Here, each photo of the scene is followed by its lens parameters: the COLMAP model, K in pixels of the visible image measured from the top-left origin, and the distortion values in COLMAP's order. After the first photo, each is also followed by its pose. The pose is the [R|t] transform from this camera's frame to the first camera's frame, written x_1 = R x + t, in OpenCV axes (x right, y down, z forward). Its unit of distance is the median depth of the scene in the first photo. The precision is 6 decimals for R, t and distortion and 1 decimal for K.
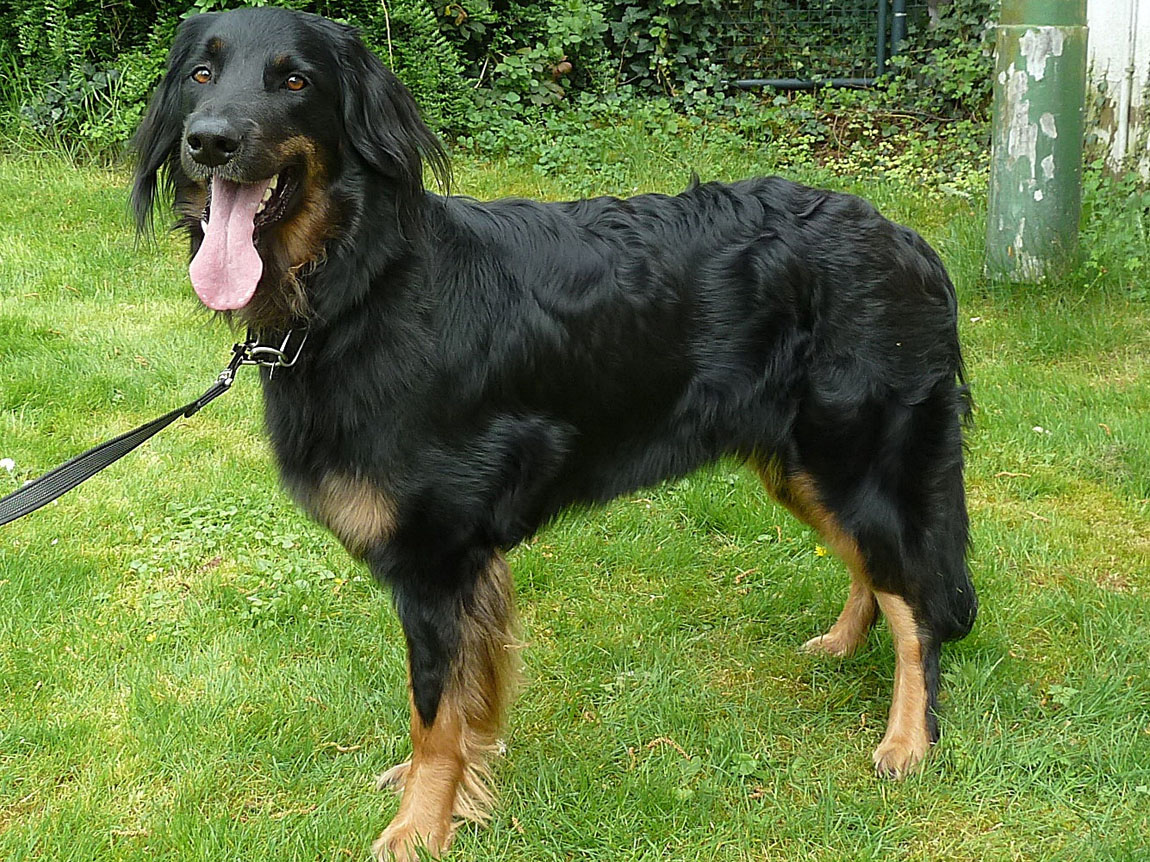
lens RADIAL K [[839.3, 0, 580.5], [0, 839.3, 428.1], [0, 0, 1]] dist [0.001337, 0.001761]
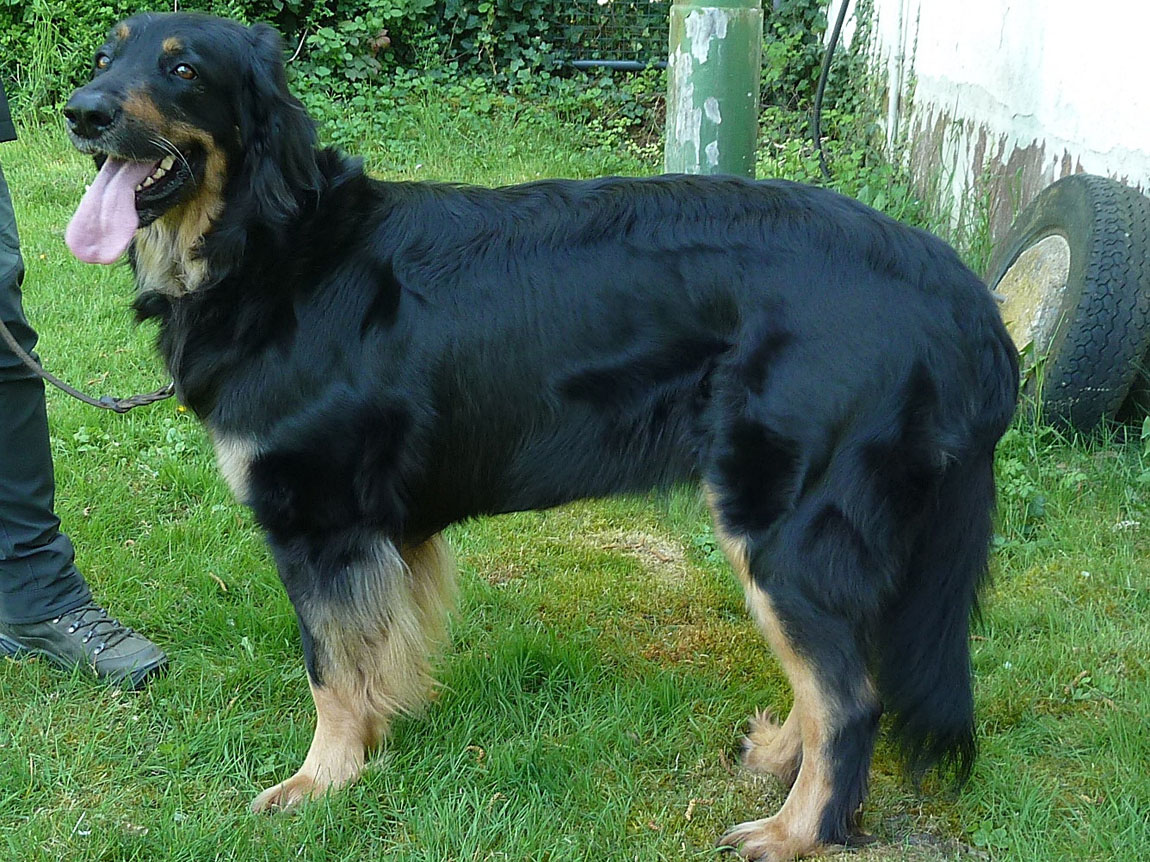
lens RADIAL K [[839.3, 0, 575.0], [0, 839.3, 428.2], [0, 0, 1]] dist [0.001337, 0.001761]
pose [[0.999040, 0.037250, -0.023061, 0.245826], [-0.036805, 0.999134, 0.019431, -0.002797], [0.023765, -0.018563, 0.999545, 0.009129]]
